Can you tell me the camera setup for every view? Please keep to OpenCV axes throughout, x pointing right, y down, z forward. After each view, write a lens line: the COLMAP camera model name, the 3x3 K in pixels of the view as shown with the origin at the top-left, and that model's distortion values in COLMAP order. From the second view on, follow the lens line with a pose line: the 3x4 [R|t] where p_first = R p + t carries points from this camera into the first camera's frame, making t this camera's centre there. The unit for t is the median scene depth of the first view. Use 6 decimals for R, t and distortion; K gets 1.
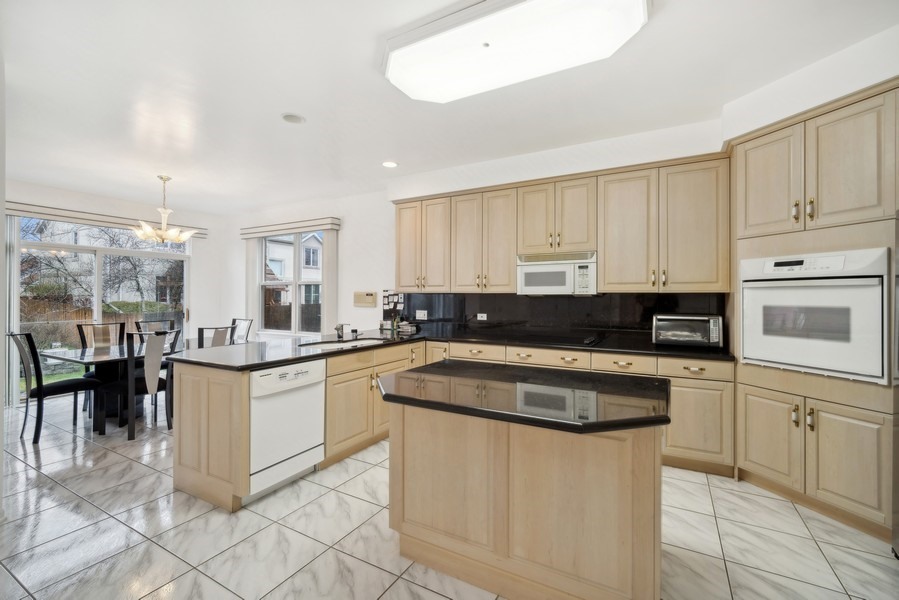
lens RADIAL K [[390.1, 0, 446.8], [0, 390.1, 298.3], [0, 0, 1]] dist [-0.005201, -0.000263]
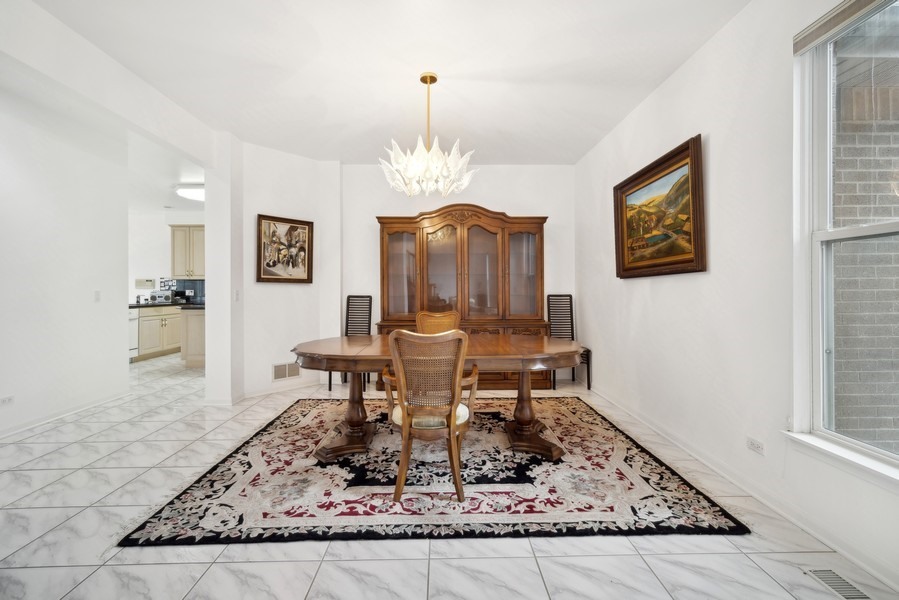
lens RADIAL K [[390.1, 0, 451.6], [0, 390.1, 292.4], [0, 0, 1]] dist [-0.005201, -0.000263]
pose [[0.853451, -0.003862, 0.521159, 0.026295], [0.003460, 0.999992, 0.001745, 0.044880], [-0.521162, 0.000314, 0.853458, -1.090100]]
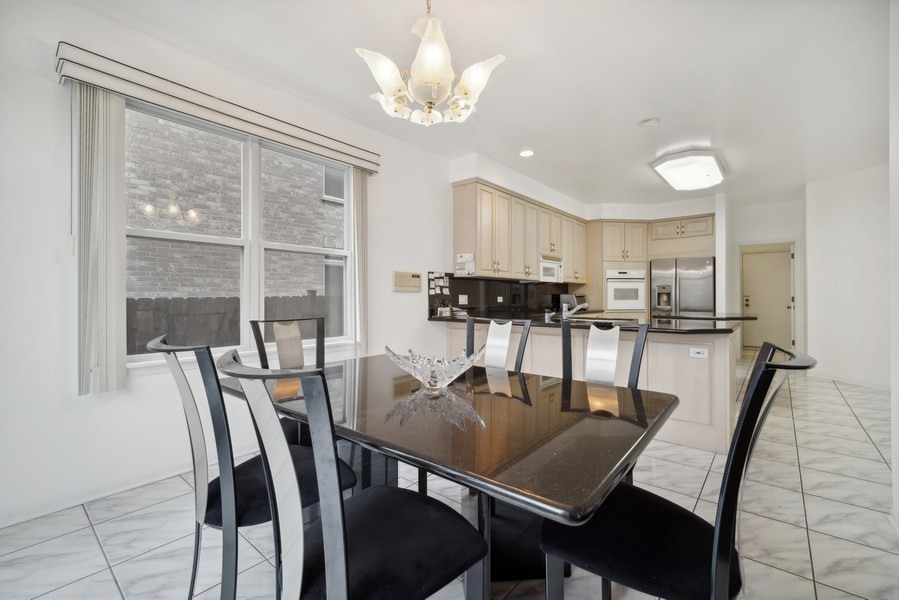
lens RADIAL K [[390.1, 0, 445.4], [0, 390.1, 294.2], [0, 0, 1]] dist [-0.005201, -0.000263]
pose [[0.181673, -0.010614, 0.983302, -1.103208], [-0.005855, 0.999912, 0.011875, 0.019134], [-0.983341, -0.007915, 0.181595, 0.922711]]
